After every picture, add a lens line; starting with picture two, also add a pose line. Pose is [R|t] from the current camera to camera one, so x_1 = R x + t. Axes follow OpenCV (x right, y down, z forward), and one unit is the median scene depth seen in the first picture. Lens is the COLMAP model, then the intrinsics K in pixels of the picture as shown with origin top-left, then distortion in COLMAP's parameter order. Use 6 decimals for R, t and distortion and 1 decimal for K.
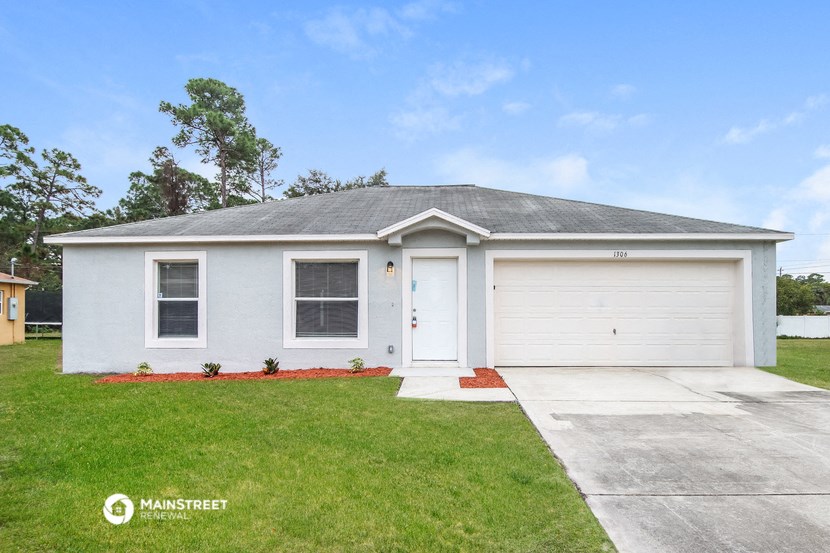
lens RADIAL K [[390.6, 0, 423.5], [0, 390.6, 281.9], [0, 0, 1]] dist [-0.017617, 0.002627]
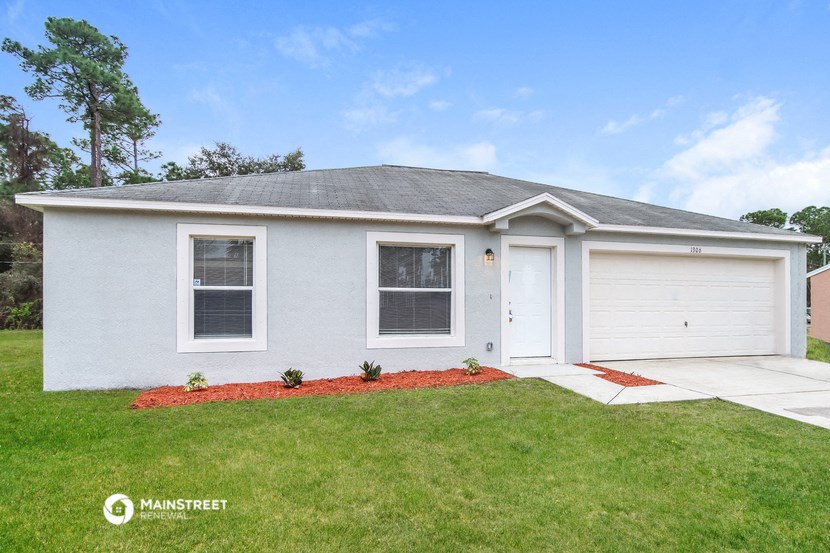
lens RADIAL K [[390.6, 0, 412.0], [0, 390.6, 280.0], [0, 0, 1]] dist [-0.017617, 0.002627]
pose [[0.970799, 0.017085, 0.239285, -0.460462], [-0.022050, 0.999593, 0.018087, 0.006865], [-0.238879, -0.022835, 0.970781, 0.166160]]
